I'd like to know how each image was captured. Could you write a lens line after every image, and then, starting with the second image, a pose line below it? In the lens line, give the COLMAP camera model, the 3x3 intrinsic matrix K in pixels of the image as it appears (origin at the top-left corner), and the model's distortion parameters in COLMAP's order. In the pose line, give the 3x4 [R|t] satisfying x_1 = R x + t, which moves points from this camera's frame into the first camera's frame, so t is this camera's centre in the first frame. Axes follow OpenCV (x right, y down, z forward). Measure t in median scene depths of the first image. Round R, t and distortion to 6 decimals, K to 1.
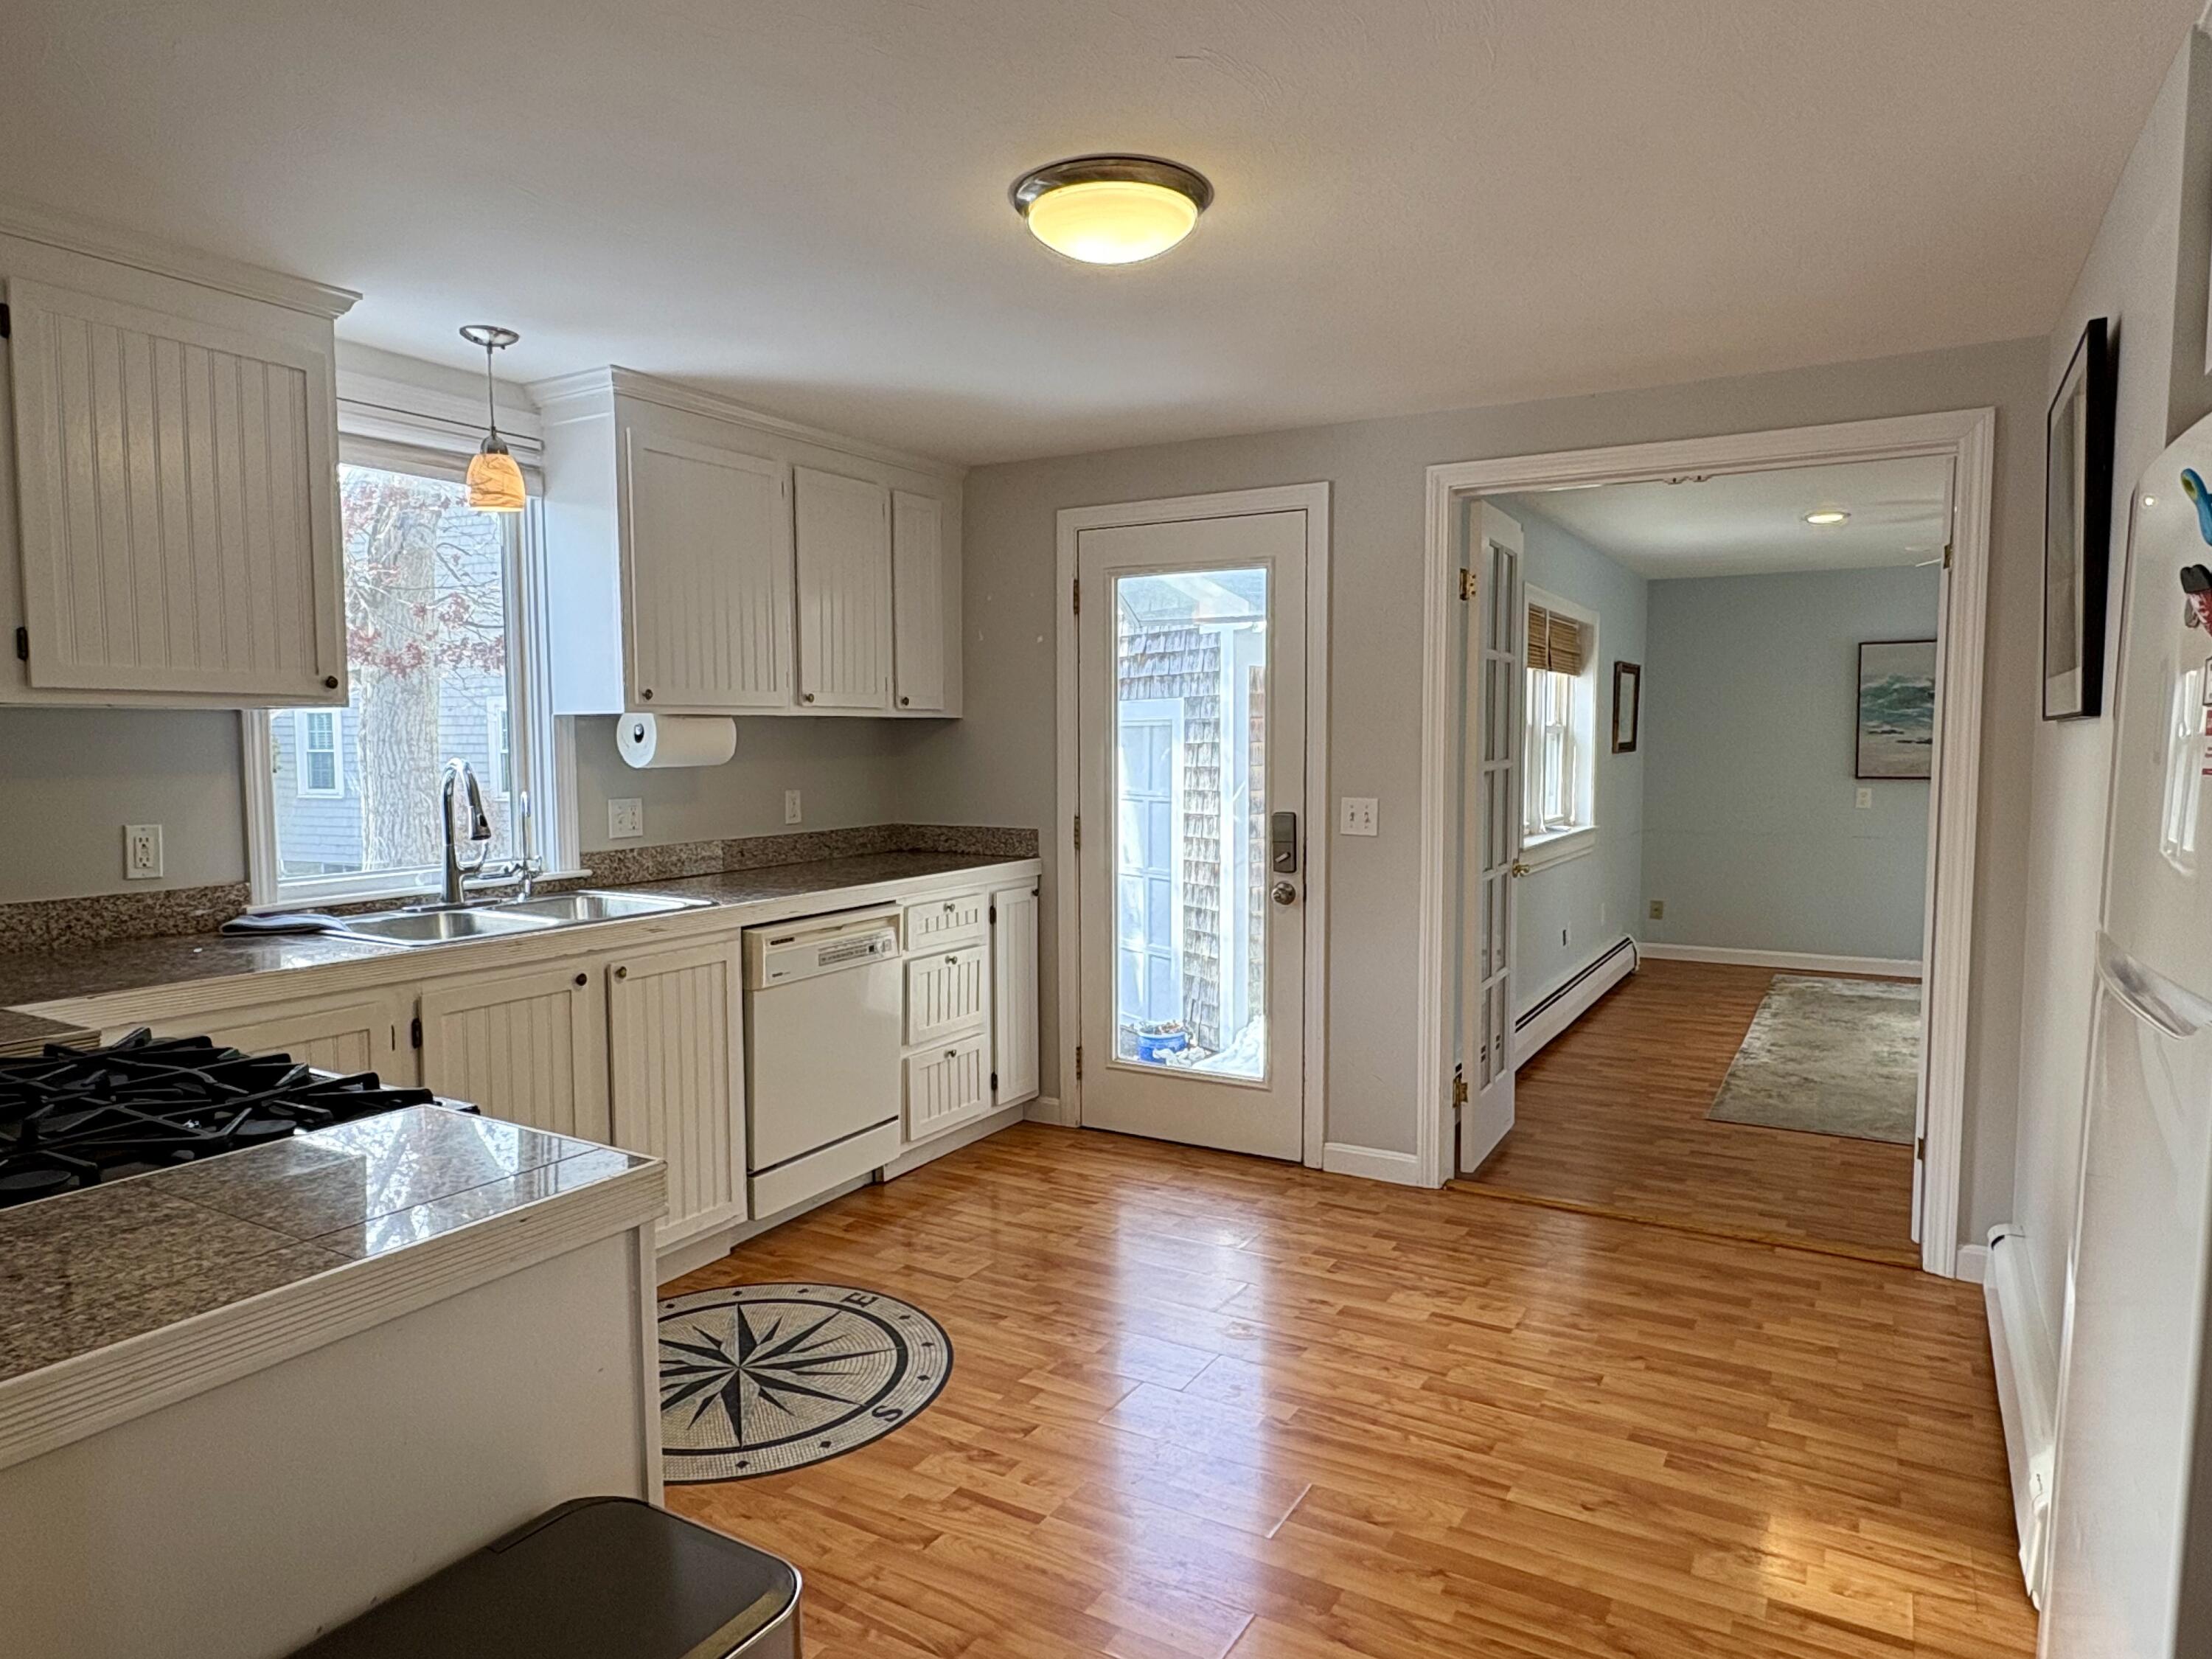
lens RADIAL K [[1332.5, 0, 1106.0], [0, 1332.5, 829.5], [0, 0, 1]] dist [-0.000393, 0.000315]
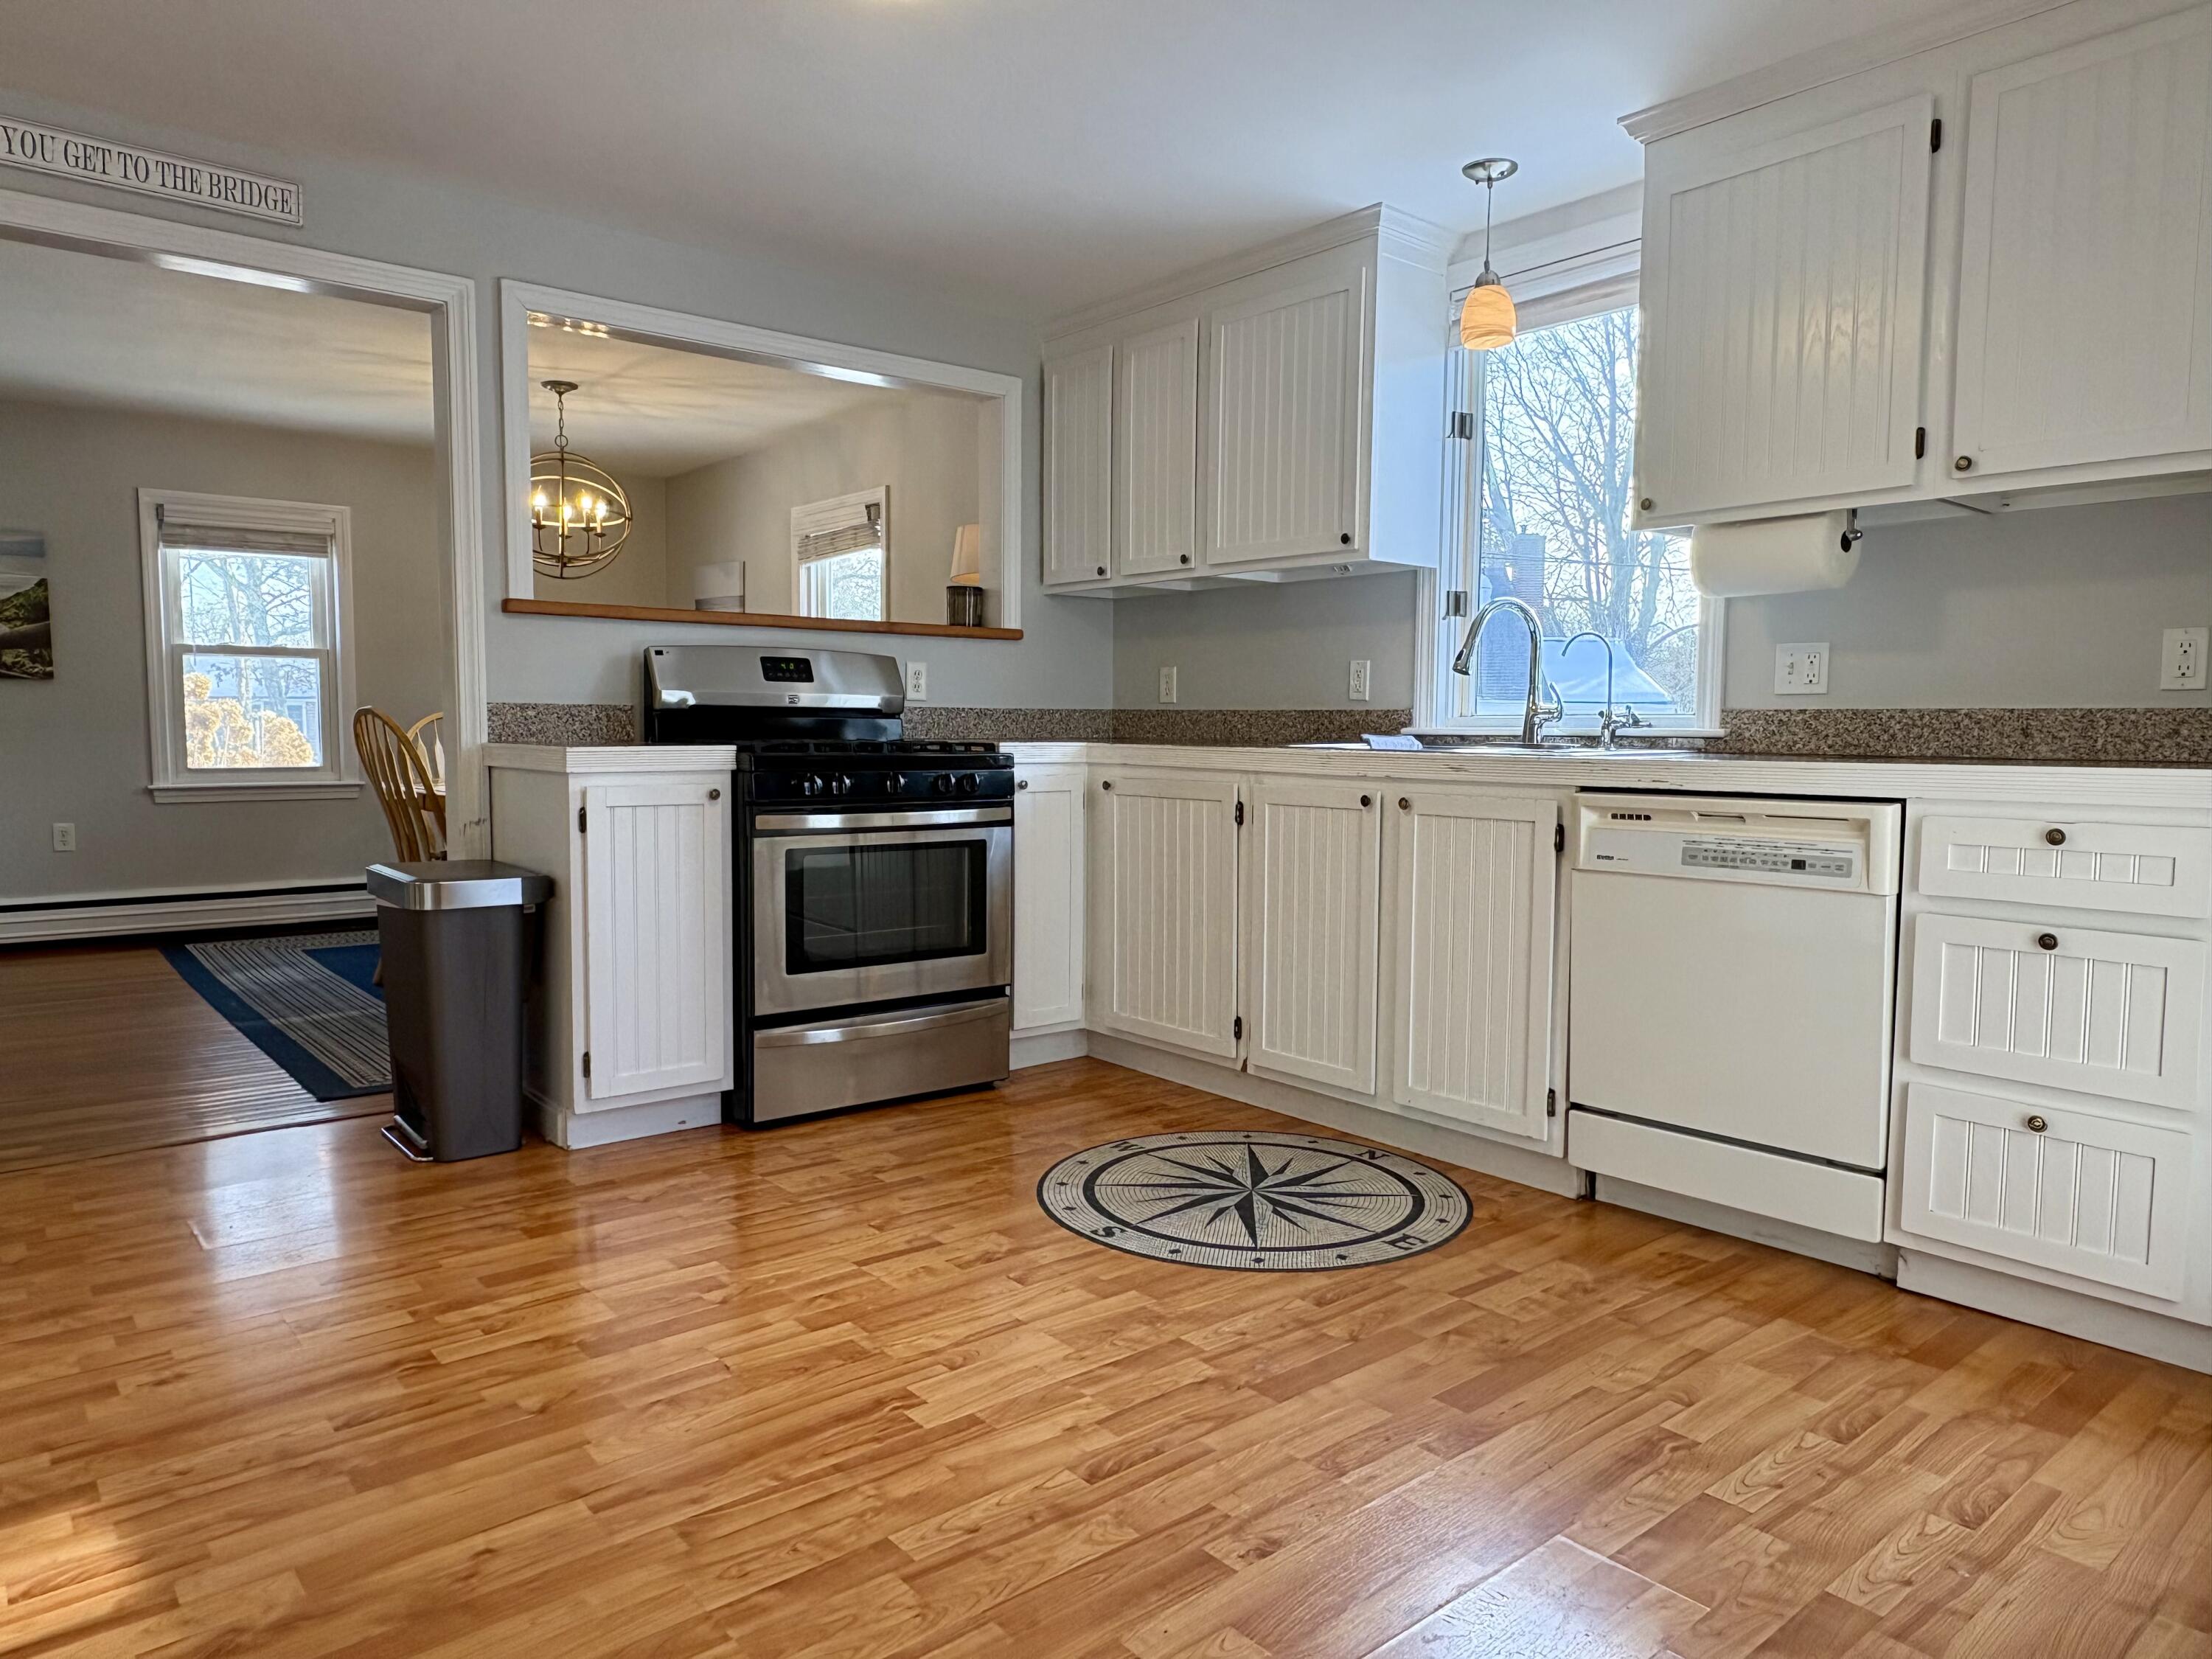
lens RADIAL K [[1446.0, 0, 1106.0], [0, 1446.0, 829.5], [0, 0, 1]] dist [0.000912, 0.003291]
pose [[-0.332951, 0.069910, -0.940349, 0.680947], [-0.070466, 0.992615, 0.098746, 0.035901], [0.940308, 0.099140, -0.325565, 1.105669]]
